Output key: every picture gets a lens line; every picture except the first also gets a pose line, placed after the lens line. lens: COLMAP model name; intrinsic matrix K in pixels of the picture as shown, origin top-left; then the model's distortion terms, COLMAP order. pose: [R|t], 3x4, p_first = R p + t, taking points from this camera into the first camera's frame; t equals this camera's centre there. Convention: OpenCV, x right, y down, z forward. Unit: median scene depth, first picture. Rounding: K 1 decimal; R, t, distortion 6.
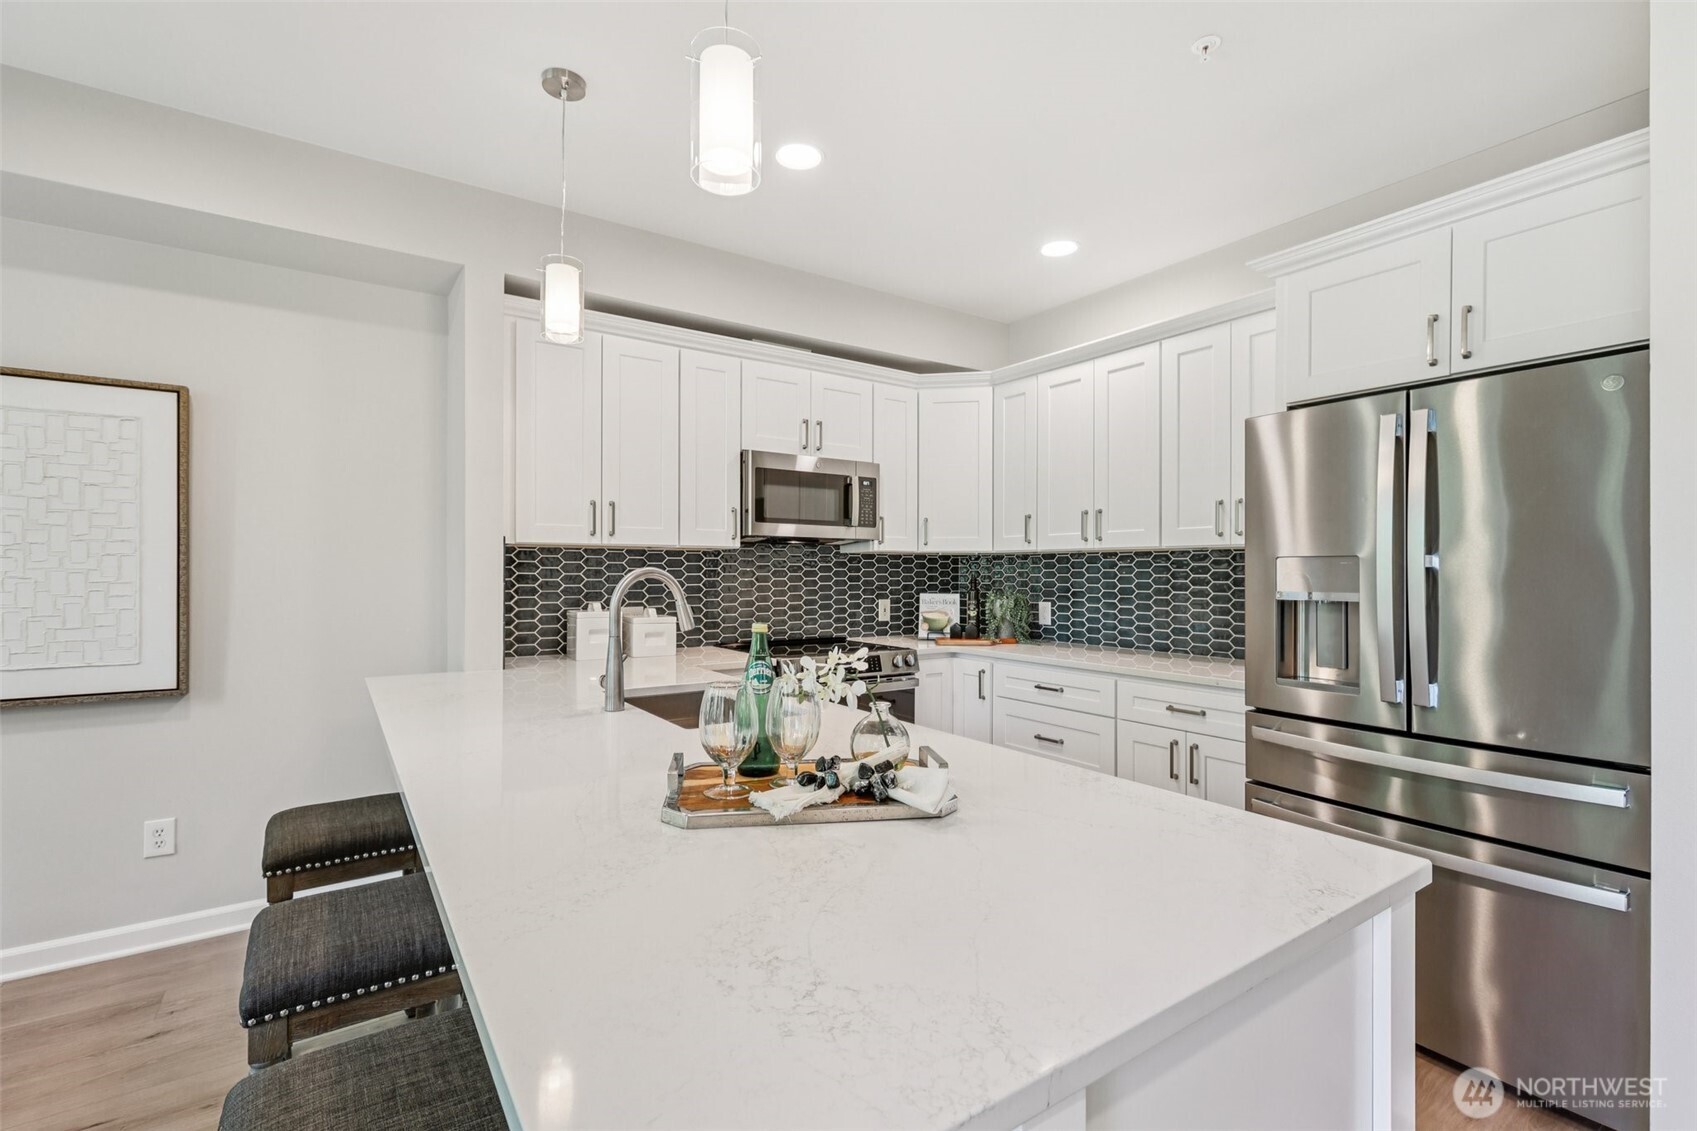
lens RADIAL K [[746.1, 0, 848.5], [0, 746.1, 565.5], [0, 0, 1]] dist [-0.000251, 0.000051]
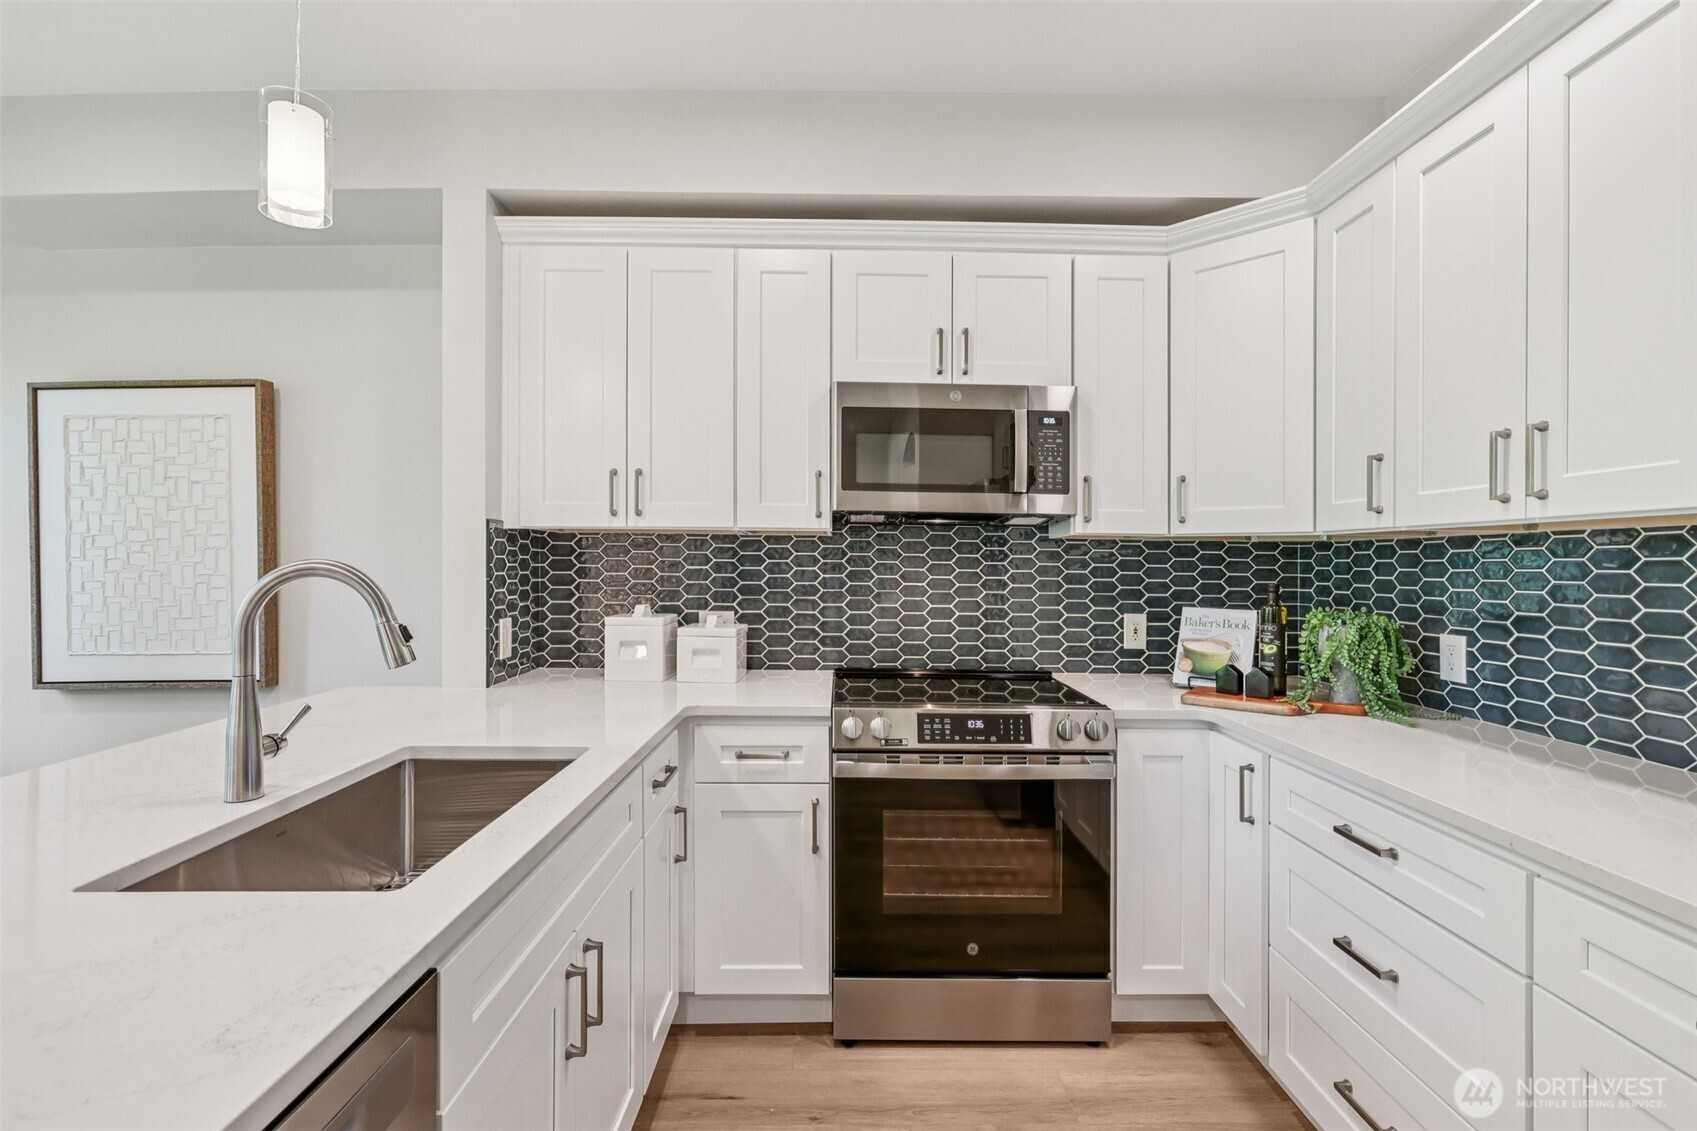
lens RADIAL K [[764.8, 0, 848.5], [0, 764.8, 565.5], [0, 0, 1]] dist [-0.000473, 0.000074]
pose [[0.827479, 0.007396, -0.561448, 0.229668], [0.000772, 0.999897, 0.014311, -0.003338], [0.561496, -0.012276, 0.827388, 0.394404]]
